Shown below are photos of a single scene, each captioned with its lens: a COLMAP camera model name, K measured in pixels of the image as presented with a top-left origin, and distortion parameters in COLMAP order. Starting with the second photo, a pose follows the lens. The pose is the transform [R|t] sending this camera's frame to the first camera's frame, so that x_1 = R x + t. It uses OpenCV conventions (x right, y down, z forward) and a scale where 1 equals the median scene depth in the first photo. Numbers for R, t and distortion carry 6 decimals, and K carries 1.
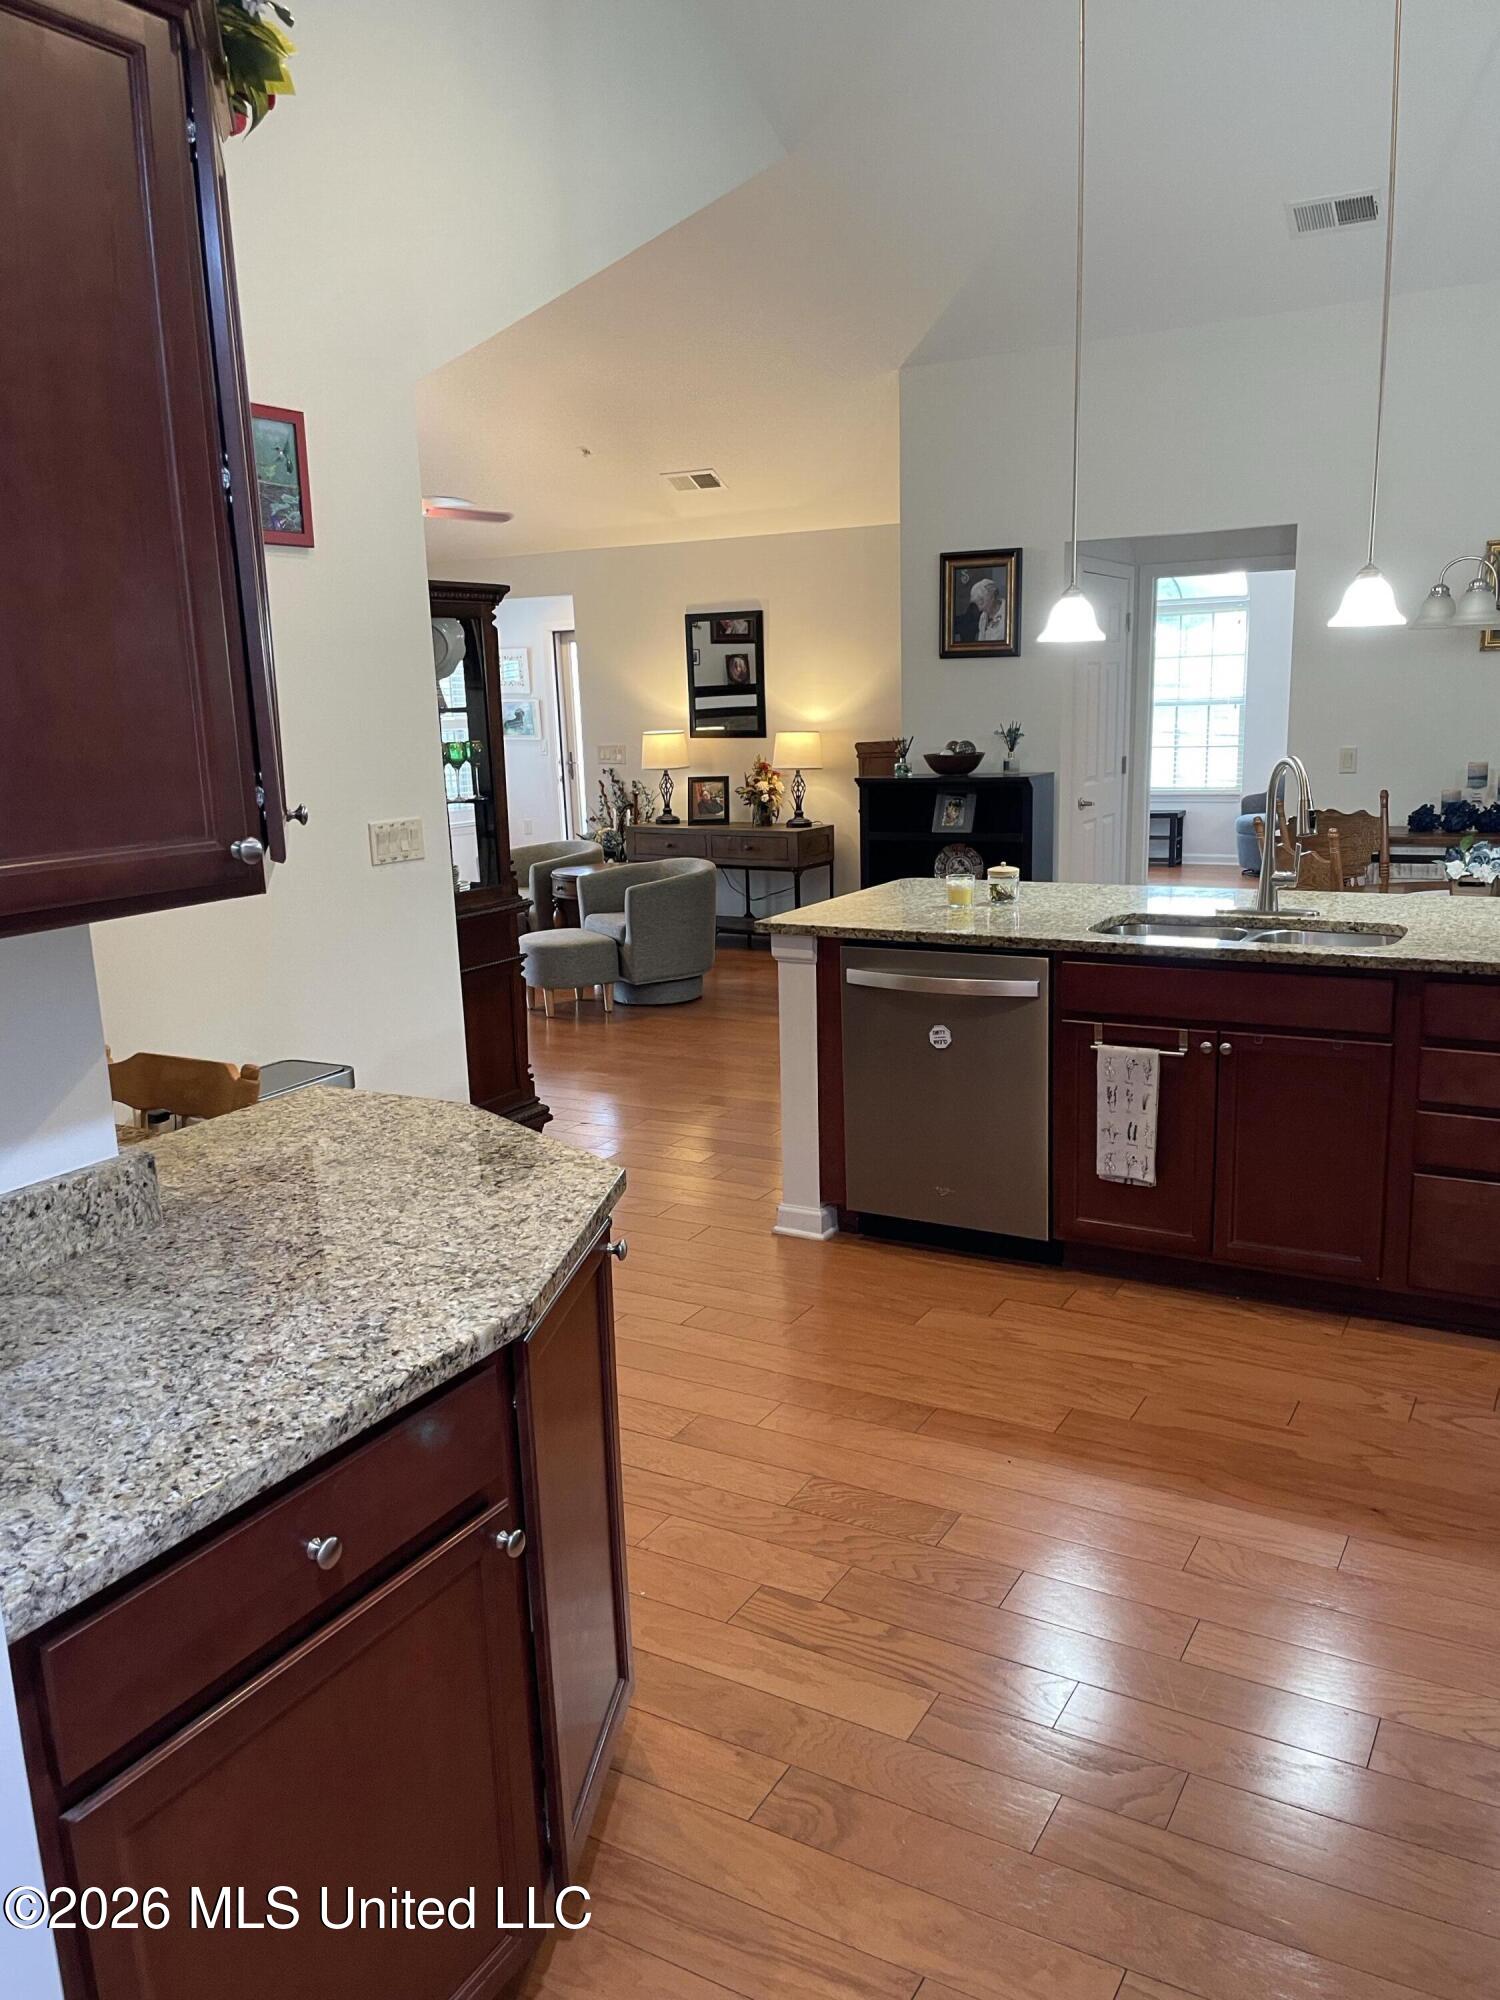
lens RADIAL K [[1508.7, 0, 751.9], [0, 1508.7, 1003.7], [0, 0, 1]] dist [-0.000952, 0.000398]
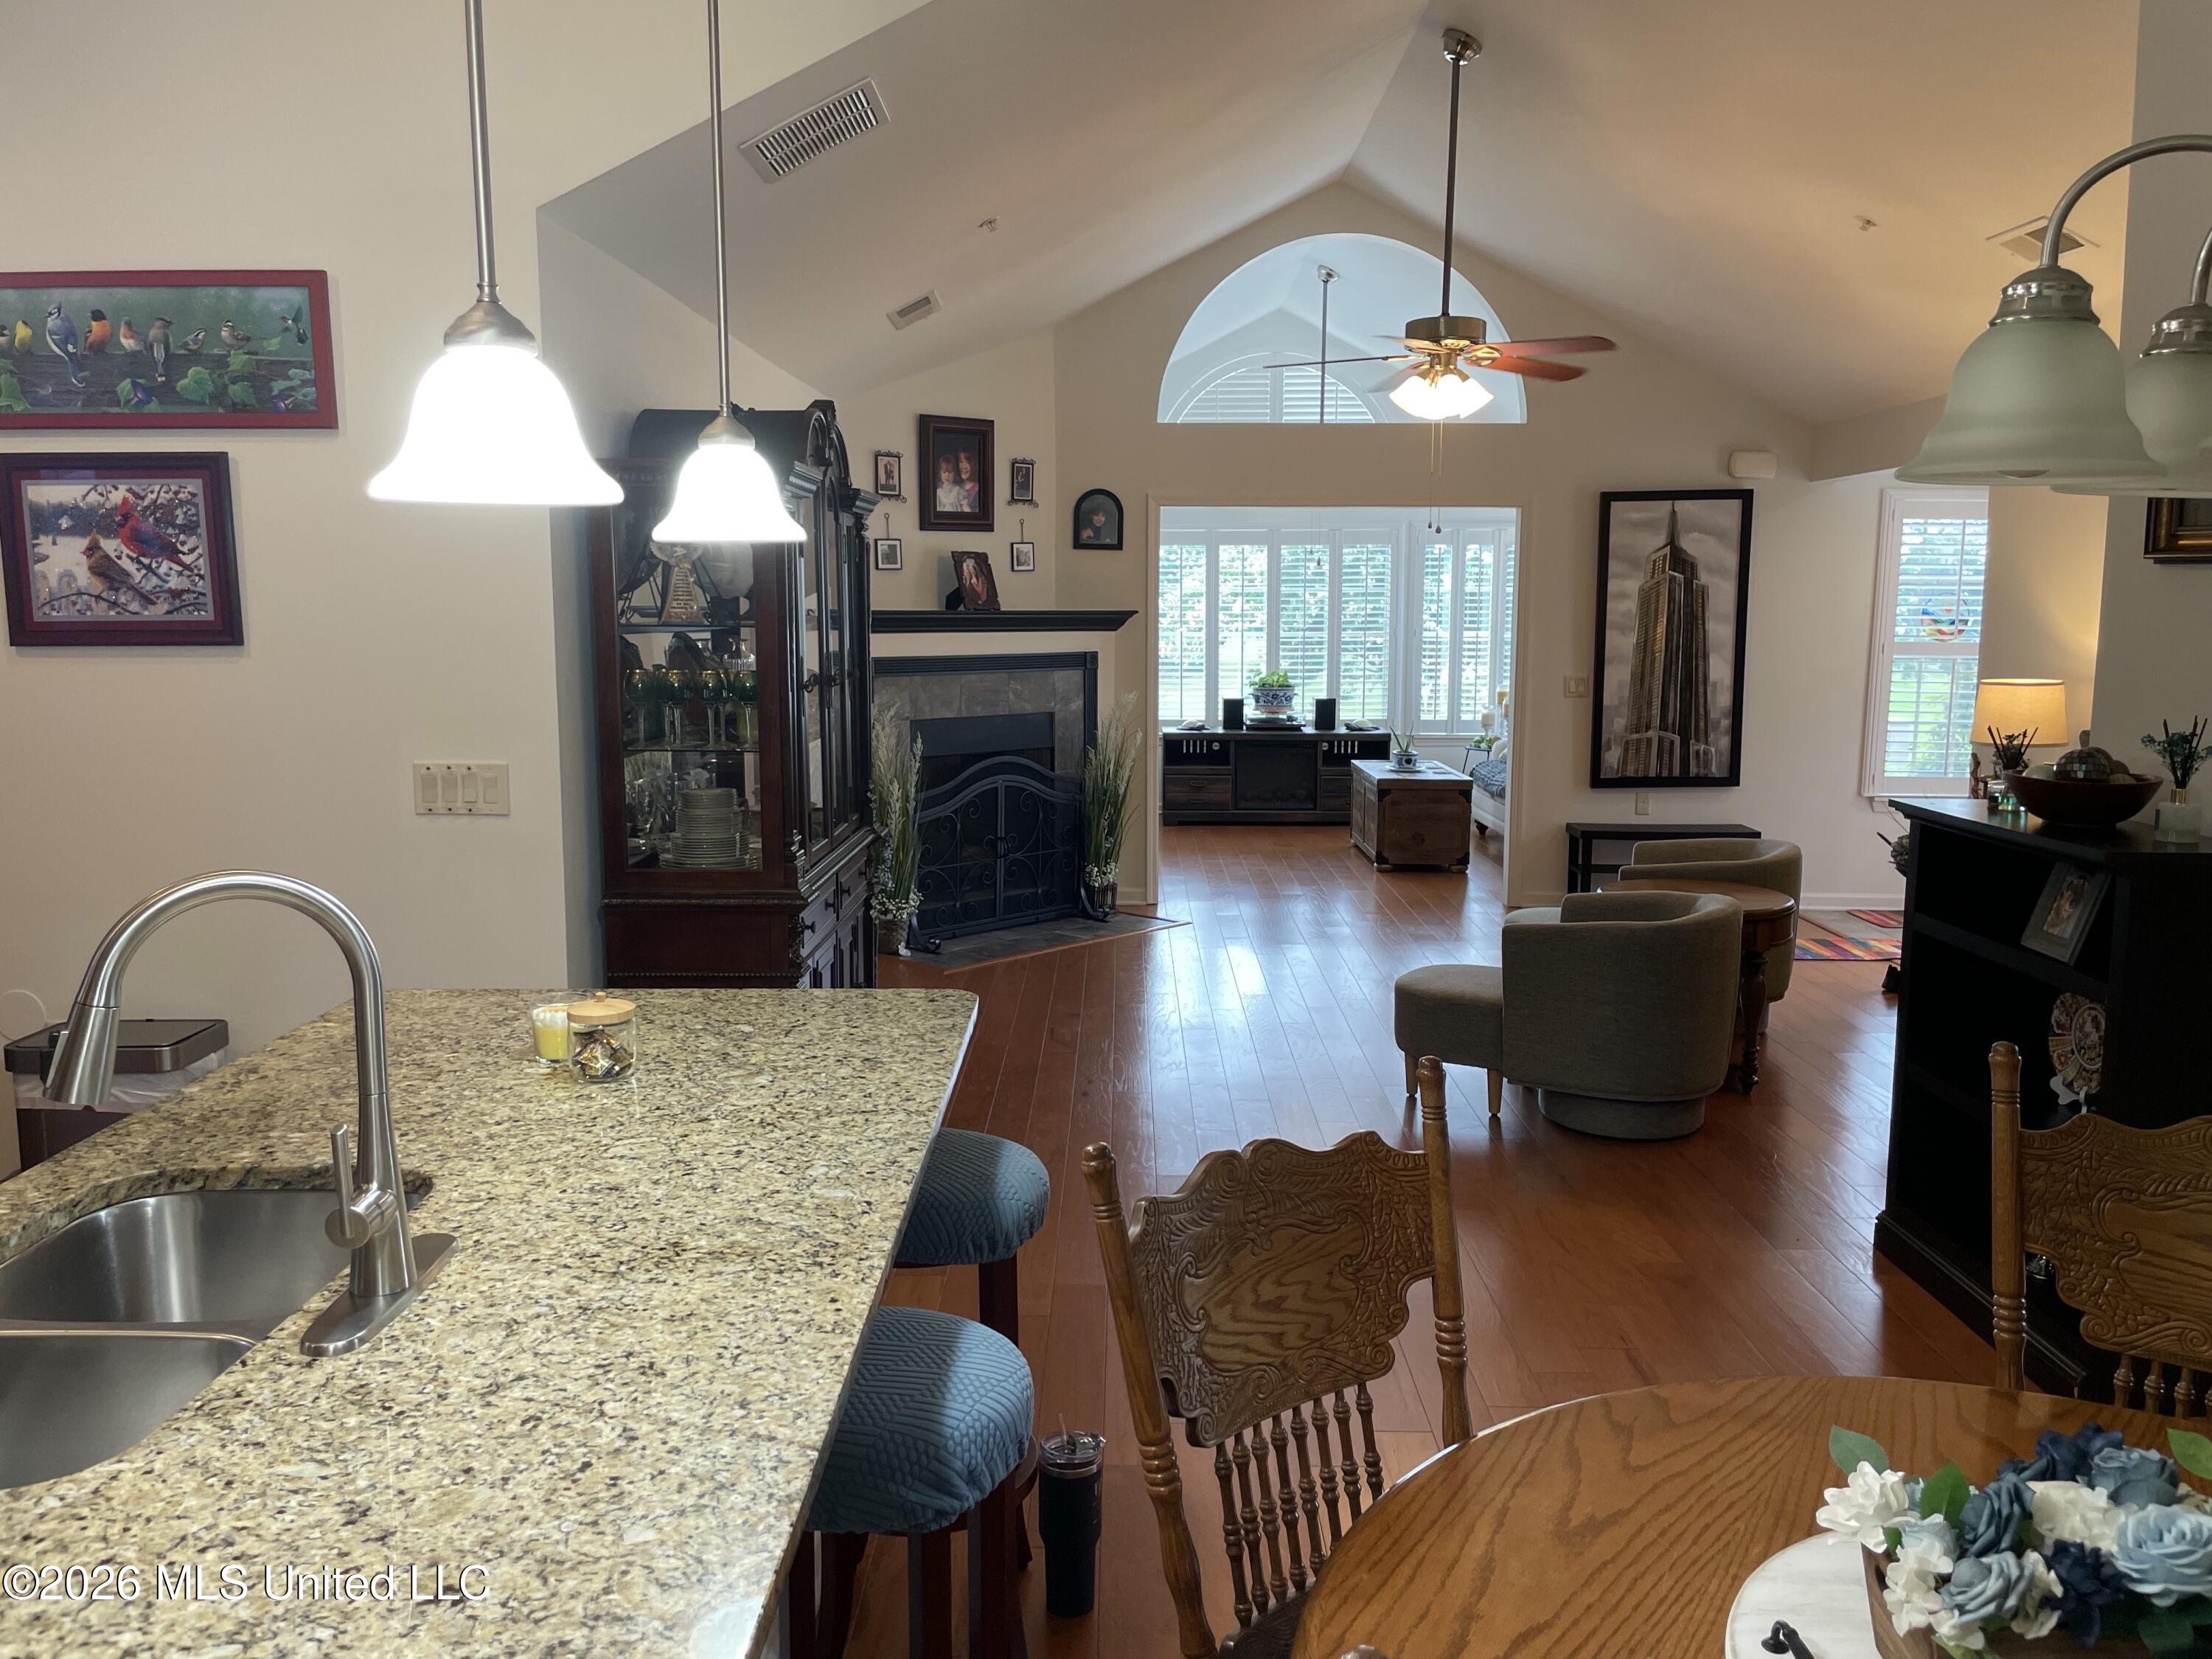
lens RADIAL K [[1668.7, 0, 1102.0], [0, 1668.7, 831.1], [0, 0, 1]] dist [-0.000952, 0.000398]
pose [[0.469543, 0.143031, -0.871247, 0.761793], [-0.200226, 0.978331, 0.052703, -0.222433], [0.859906, 0.149700, 0.488007, 0.967754]]
